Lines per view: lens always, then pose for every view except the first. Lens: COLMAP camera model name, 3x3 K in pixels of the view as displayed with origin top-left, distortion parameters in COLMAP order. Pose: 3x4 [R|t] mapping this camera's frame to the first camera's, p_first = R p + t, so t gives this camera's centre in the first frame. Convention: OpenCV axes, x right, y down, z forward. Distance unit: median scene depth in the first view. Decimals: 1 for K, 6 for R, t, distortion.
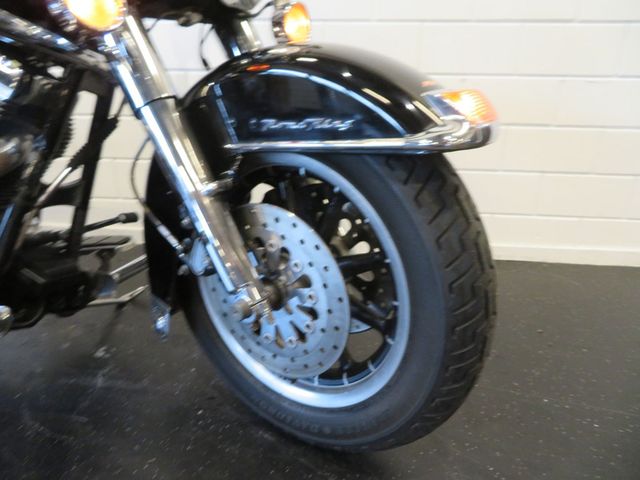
lens RADIAL K [[459.1, 0, 320.0], [0, 459.1, 240.0], [0, 0, 1]] dist [-0.005125, 0.002673]
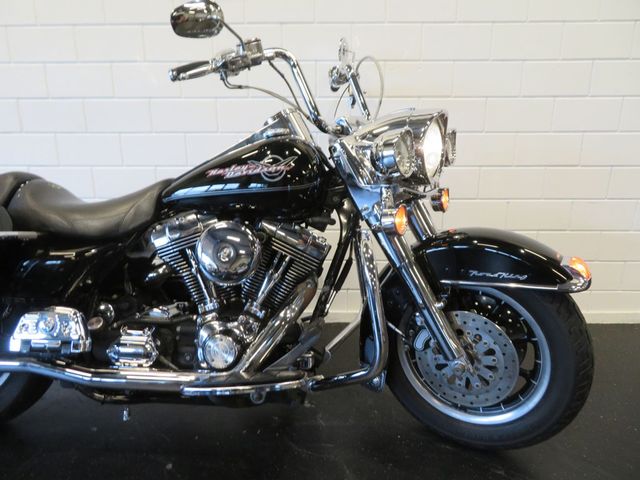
lens RADIAL K [[459.1, 0, 320.0], [0, 459.1, 240.0], [0, 0, 1]] dist [-0.005125, 0.002673]
pose [[0.997193, -0.034869, 0.066260, -0.806834], [0.042457, 0.992246, -0.116810, -0.169929], [-0.061673, 0.119295, 0.990942, -0.849252]]
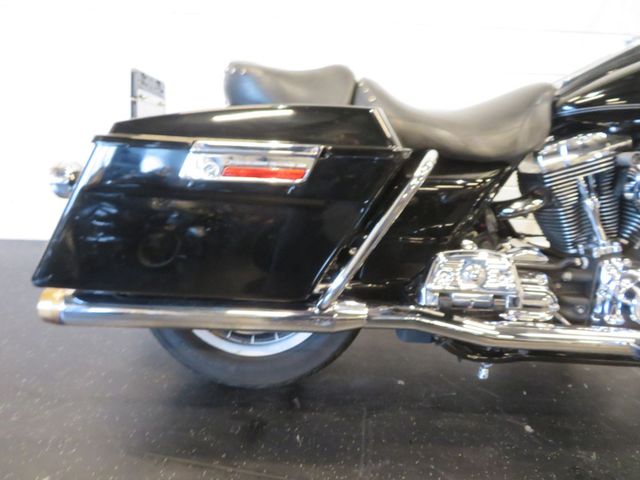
lens RADIAL K [[459.1, 0, 320.0], [0, 459.1, 240.0], [0, 0, 1]] dist [-0.005125, 0.002673]
pose [[0.994353, -0.027554, 0.102483, -2.233630], [0.021180, 0.997803, 0.062772, -0.283076], [-0.103988, -0.060247, 0.992752, -0.330563]]
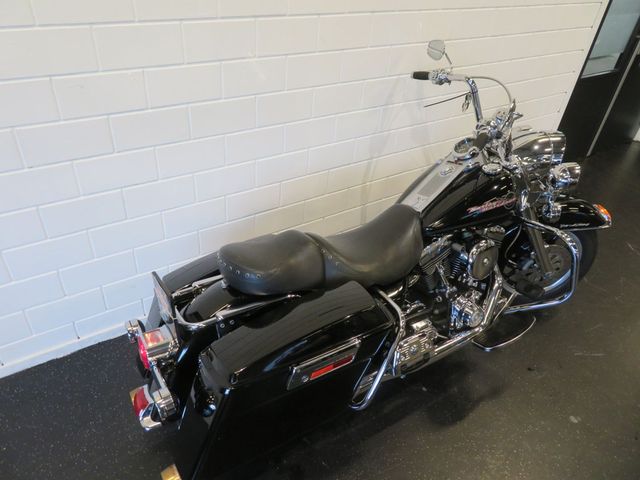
lens RADIAL K [[459.1, 0, 320.0], [0, 459.1, 240.0], [0, 0, 1]] dist [-0.005125, 0.002673]
pose [[0.765463, -0.337818, 0.547673, -3.141011], [0.170619, 0.927200, 0.333452, -1.472144], [-0.620448, -0.161802, 0.767375, -0.502238]]
